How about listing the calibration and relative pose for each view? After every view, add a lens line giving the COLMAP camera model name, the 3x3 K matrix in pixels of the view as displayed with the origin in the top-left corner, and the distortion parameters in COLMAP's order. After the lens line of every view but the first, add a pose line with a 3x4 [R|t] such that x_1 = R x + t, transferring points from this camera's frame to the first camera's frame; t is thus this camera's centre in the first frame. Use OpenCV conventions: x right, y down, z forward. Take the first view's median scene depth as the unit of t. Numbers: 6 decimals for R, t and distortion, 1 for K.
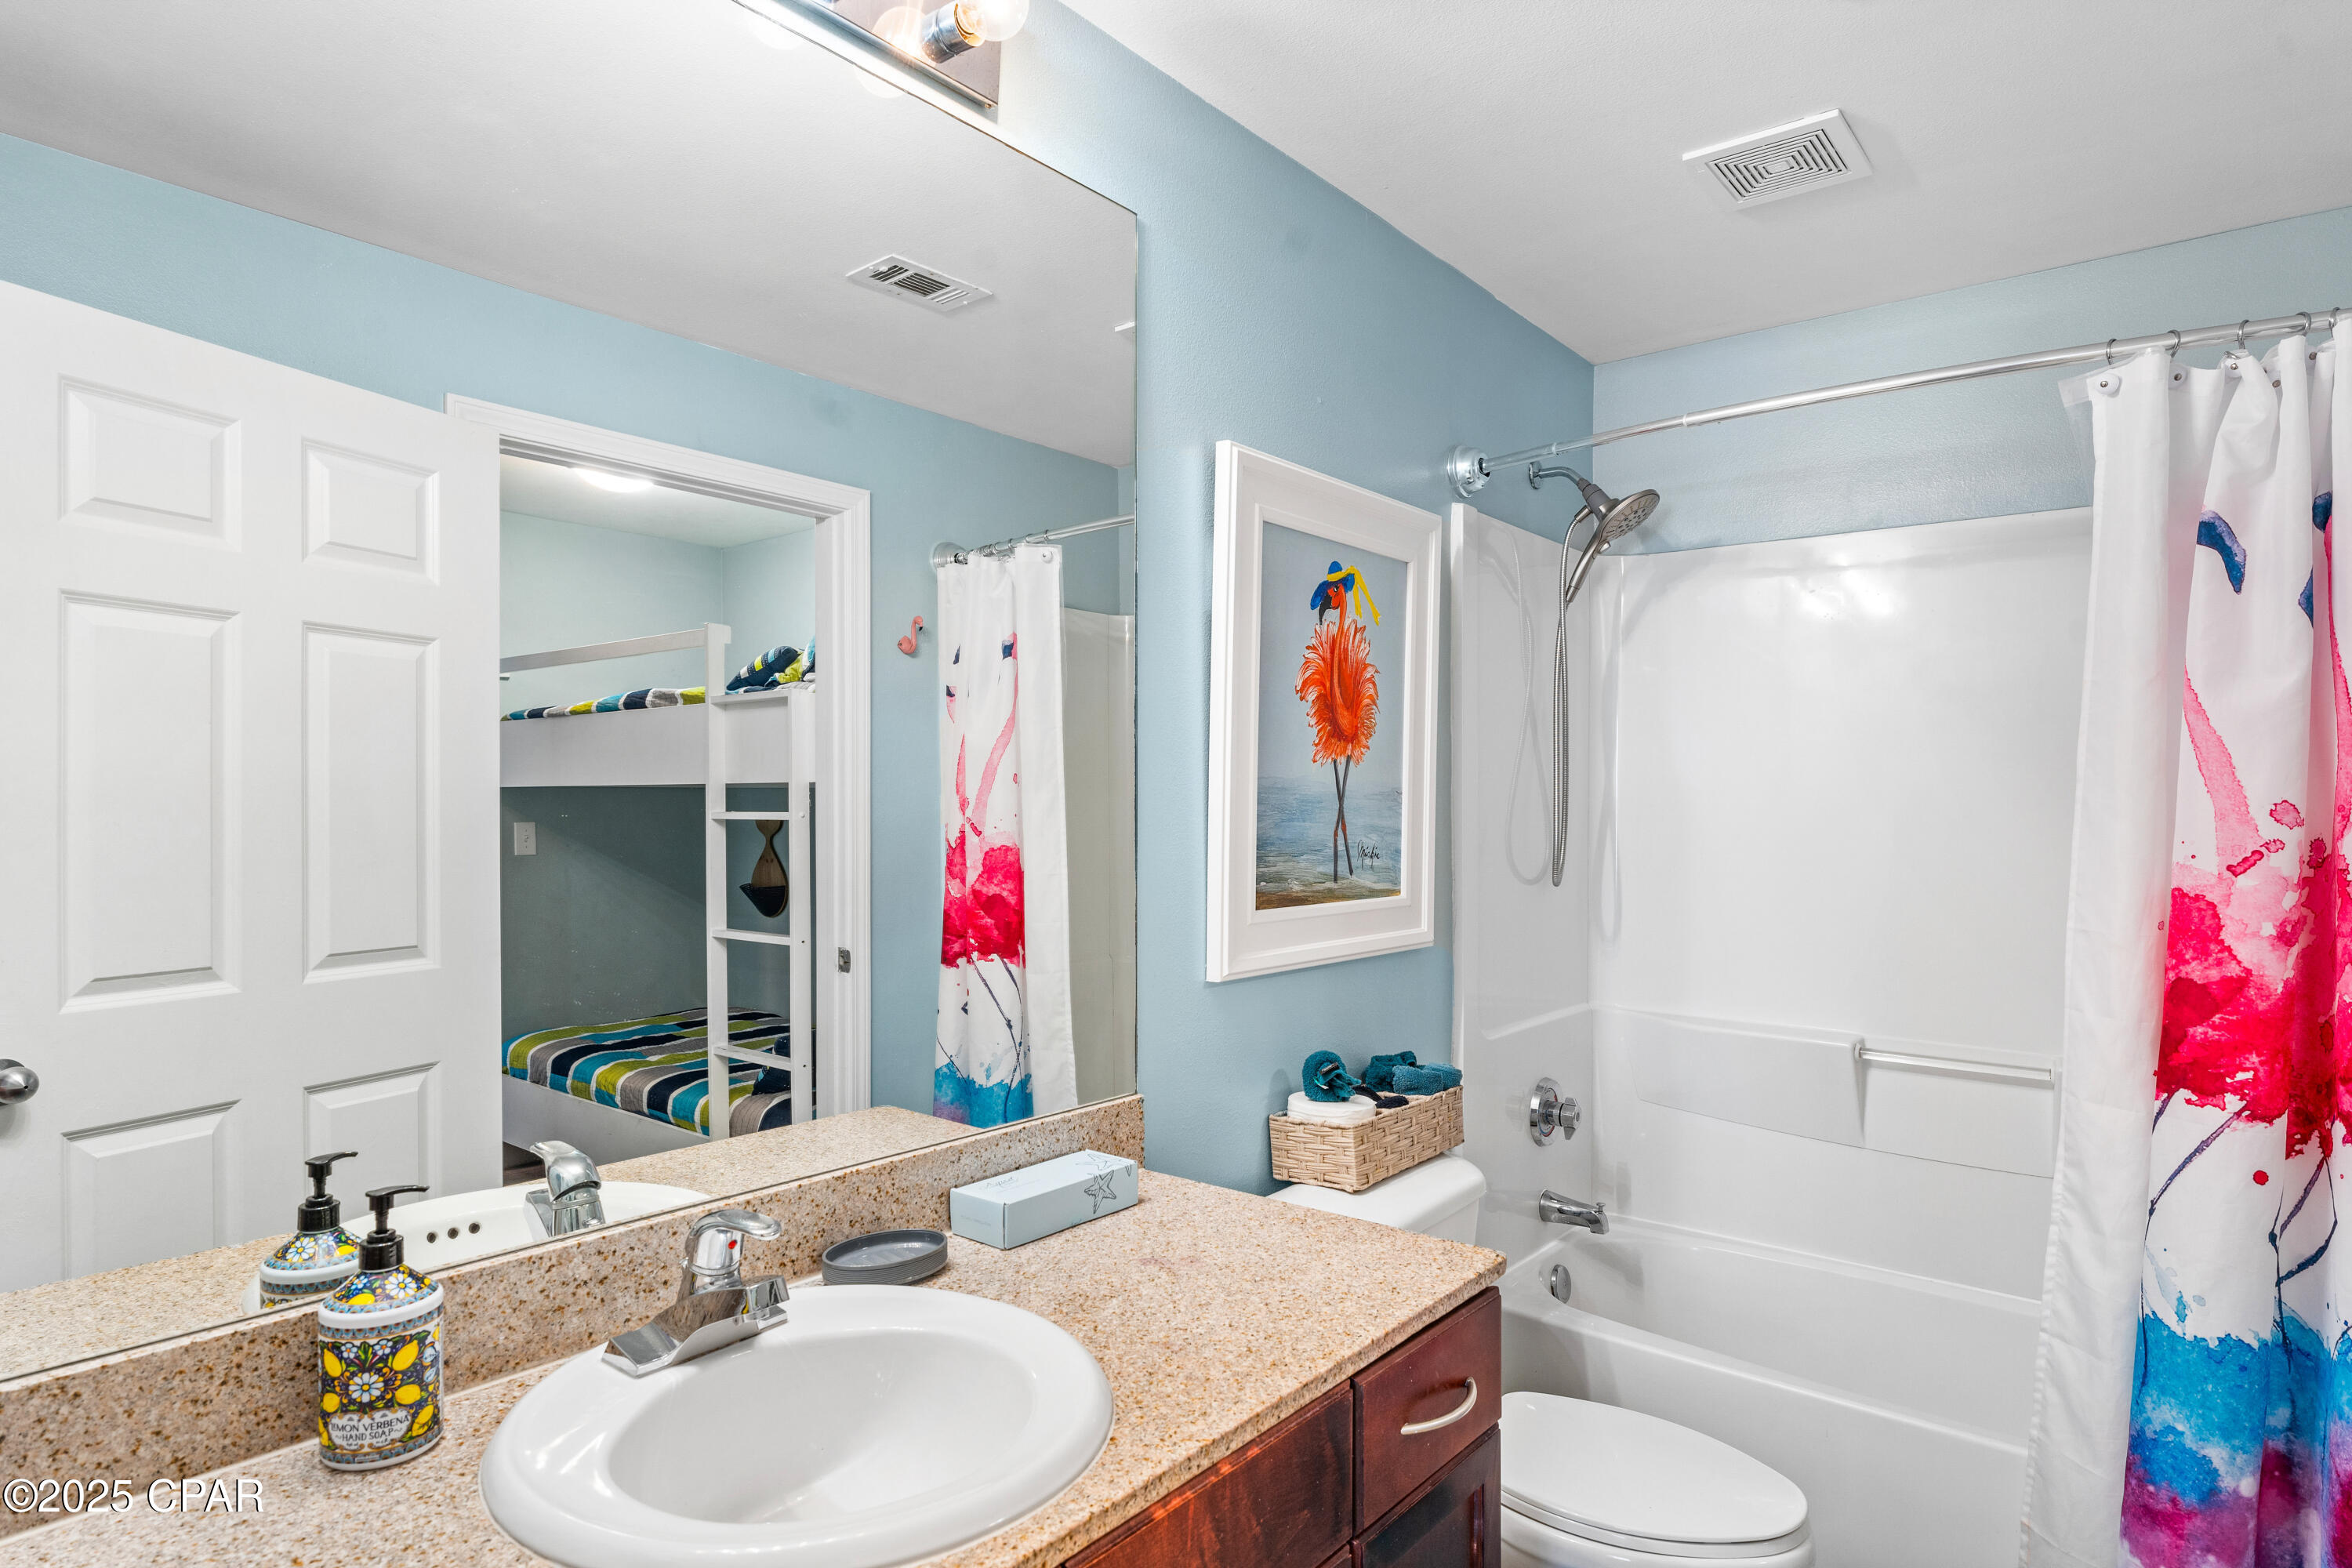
lens RADIAL K [[1296.8, 0, 1177.9], [0, 1296.8, 791.5], [0, 0, 1]] dist [-0.008377, -0.000567]
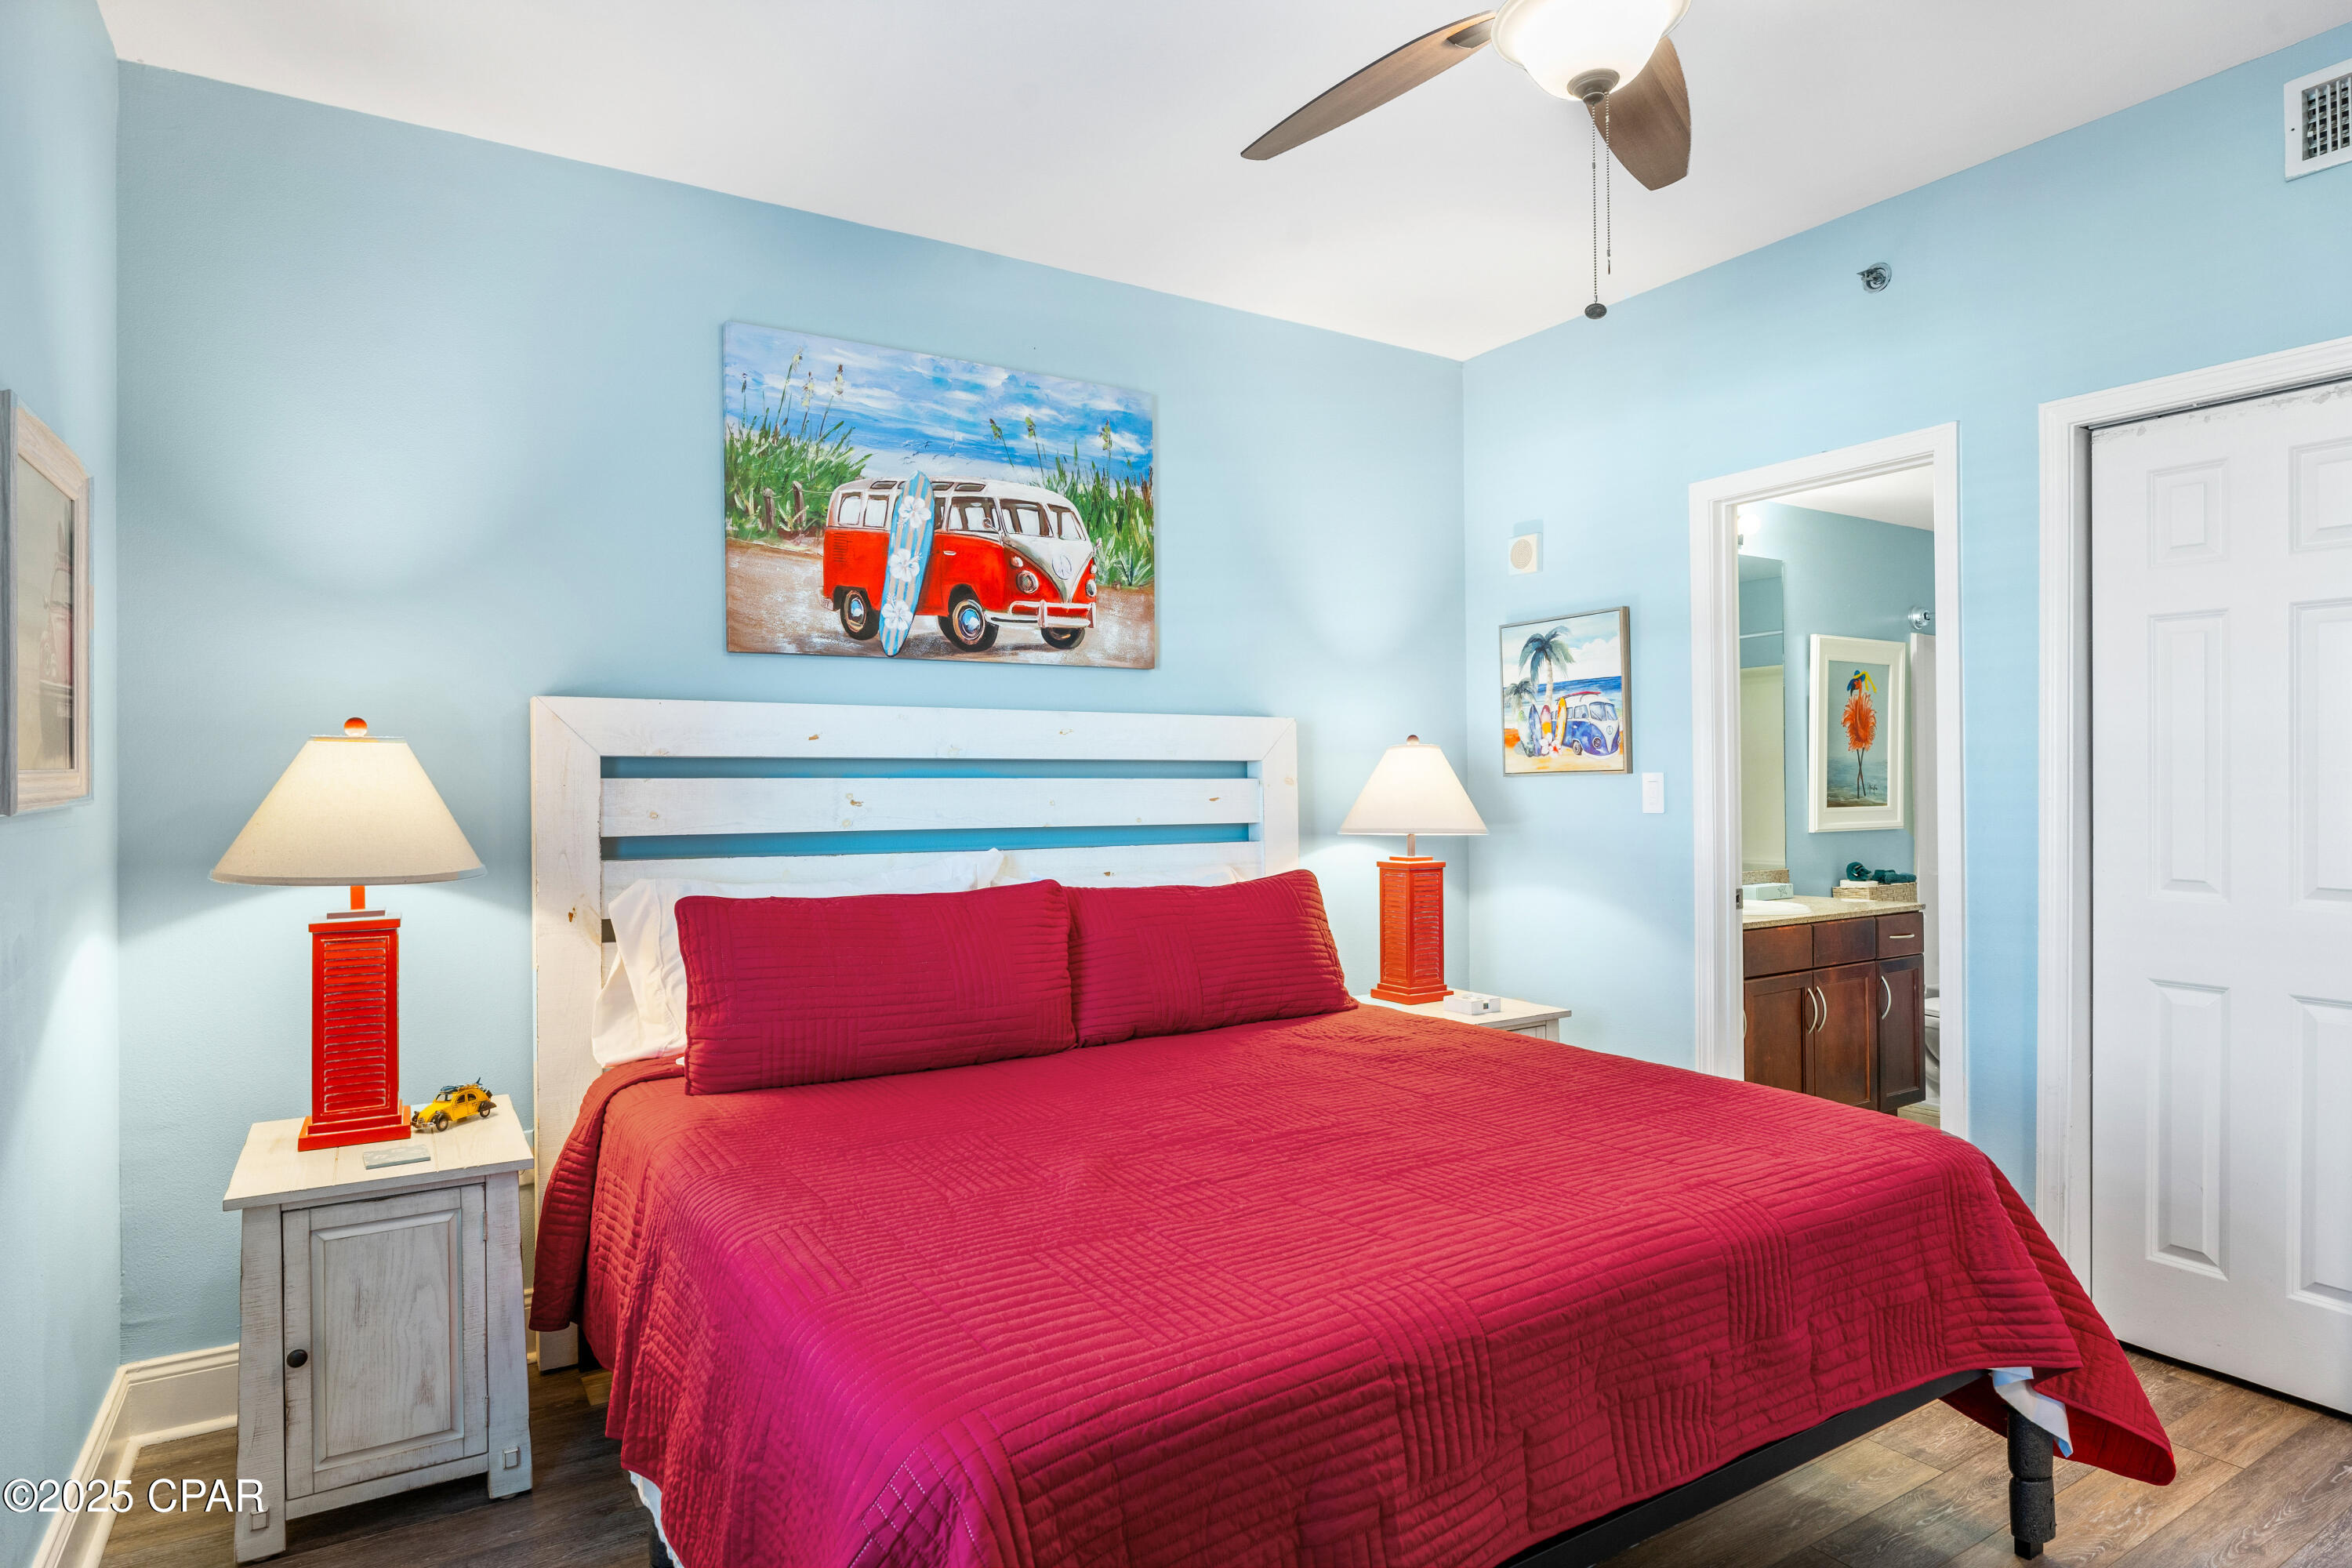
lens RADIAL K [[1296.8, 0, 1170.5], [0, 1296.8, 772.9], [0, 0, 1]] dist [-0.008377, -0.000567]
pose [[0.946796, -0.010696, -0.321655, -0.332187], [0.010382, 0.999942, -0.002690, 0.013322], [0.321666, -0.000793, 0.946853, -1.790311]]
